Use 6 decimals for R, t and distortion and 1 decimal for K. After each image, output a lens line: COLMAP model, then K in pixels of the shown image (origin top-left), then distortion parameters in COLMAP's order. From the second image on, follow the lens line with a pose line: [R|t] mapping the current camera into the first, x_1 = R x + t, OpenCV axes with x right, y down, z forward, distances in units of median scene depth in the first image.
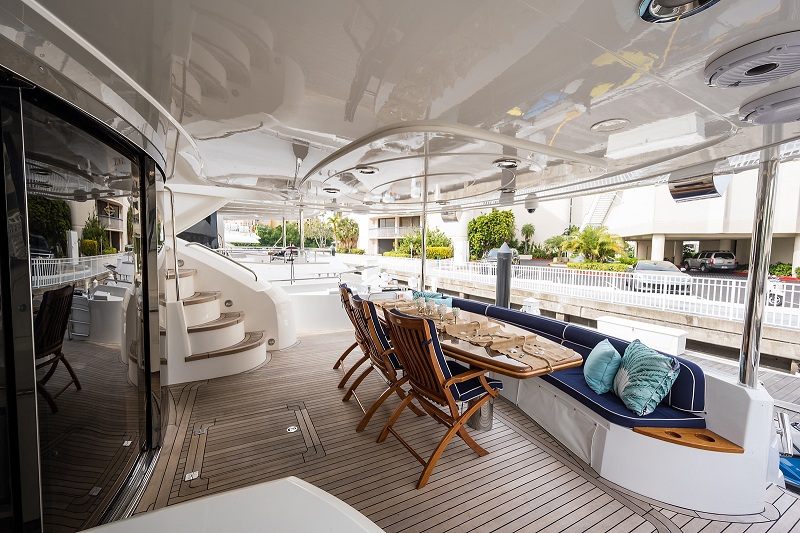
lens RADIAL K [[316.3, 0, 402.2], [0, 316.3, 267.6], [0, 0, 1]] dist [0.001011, 0.000217]
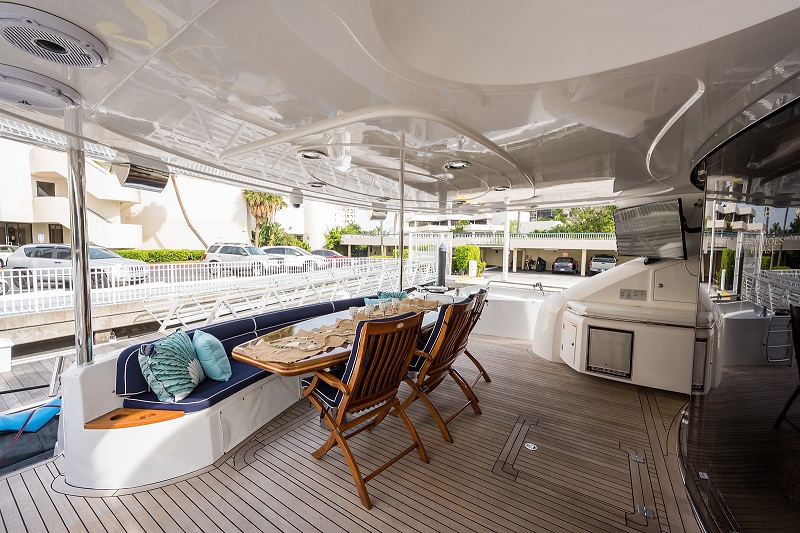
lens RADIAL K [[316.3, 0, 394.1], [0, 316.3, 269.7], [0, 0, 1]] dist [0.001011, 0.000217]
pose [[-0.492764, -0.082753, 0.866219, -0.197187], [0.024442, 0.993759, 0.108841, -0.023845], [-0.869820, 0.074805, -0.487666, 0.381855]]
